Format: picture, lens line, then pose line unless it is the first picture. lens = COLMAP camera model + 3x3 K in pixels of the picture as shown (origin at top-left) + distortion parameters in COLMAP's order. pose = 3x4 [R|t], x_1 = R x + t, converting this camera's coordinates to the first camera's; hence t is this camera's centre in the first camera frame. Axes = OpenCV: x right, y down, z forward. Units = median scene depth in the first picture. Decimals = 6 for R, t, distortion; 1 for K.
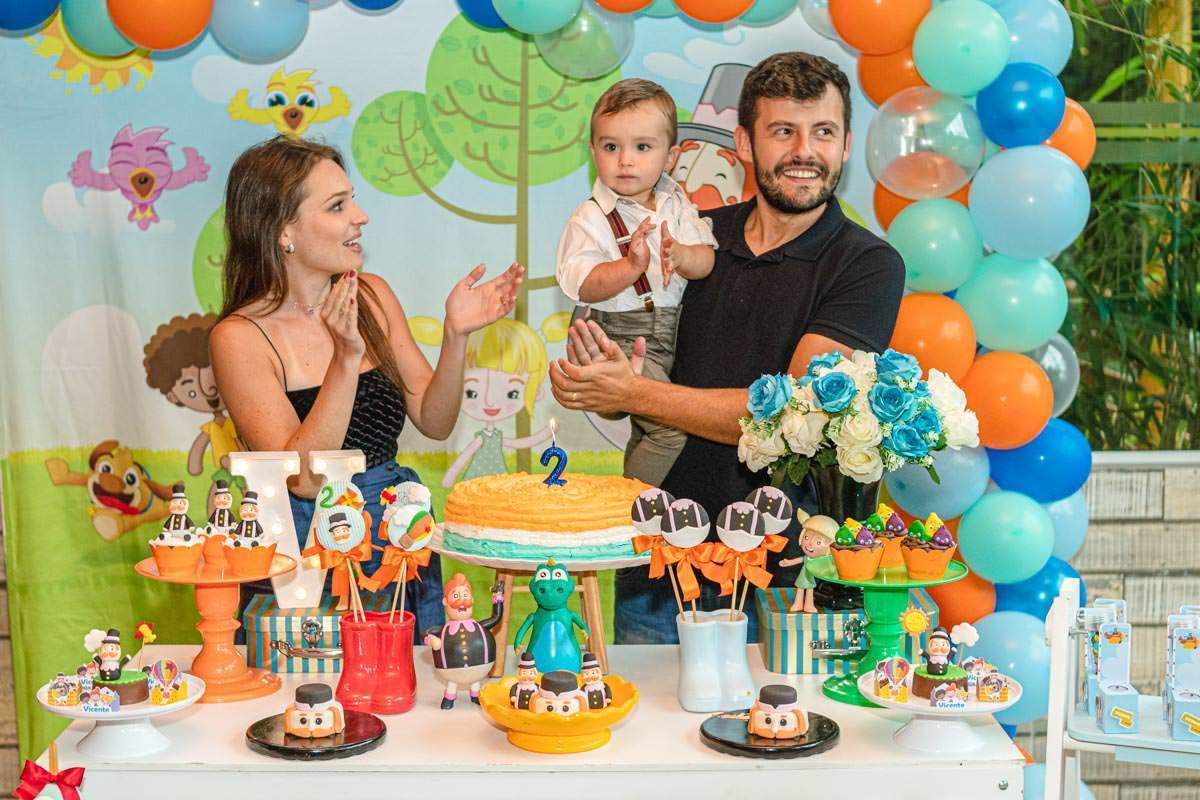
lens RADIAL K [[1946.8, 0, 600.0], [0, 1946.8, 400.0], [0, 0, 1]] dist [-0.019540, -0.049145]
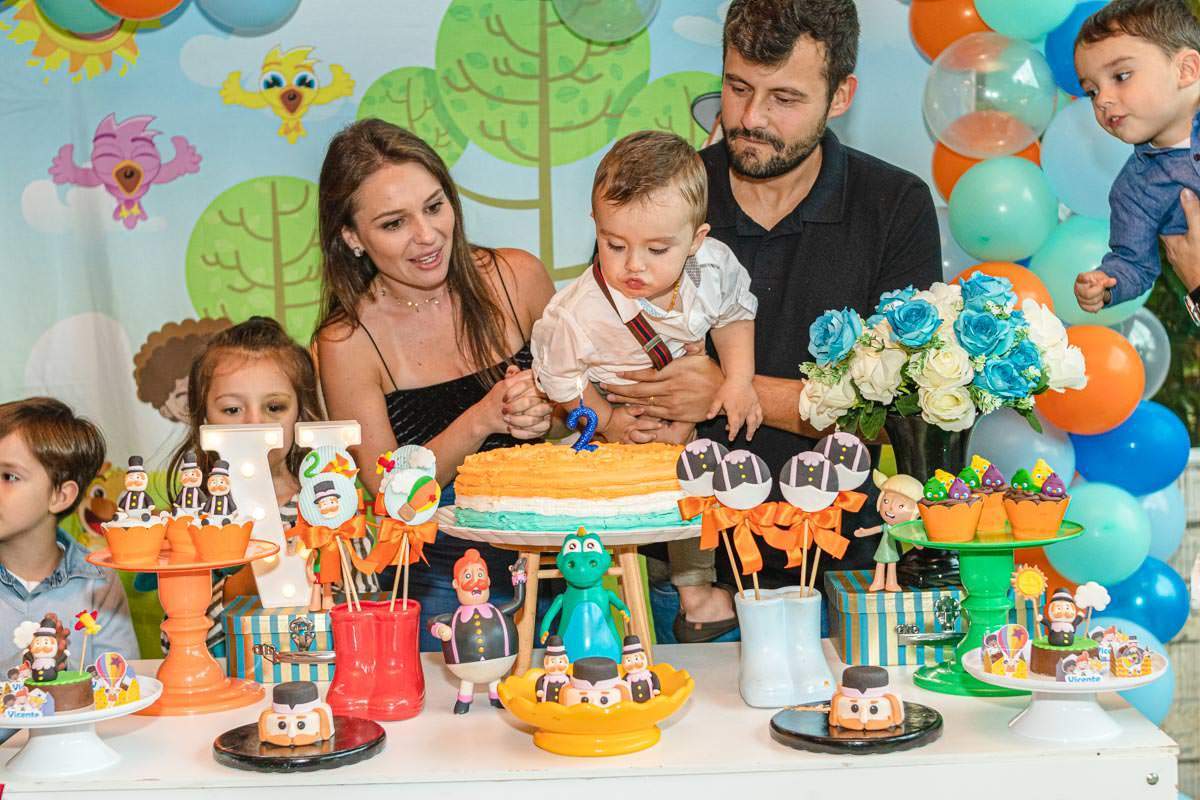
lens RADIAL K [[1834.6, 0, 598.2], [0, 1834.6, 429.3], [0, 0, 1]] dist [0.003721, -0.158014]
pose [[0.999186, -0.032876, -0.023360, 0.001615], [0.031820, 0.998513, -0.044253, 0.072527], [0.024780, 0.043474, 0.998747, 0.211164]]
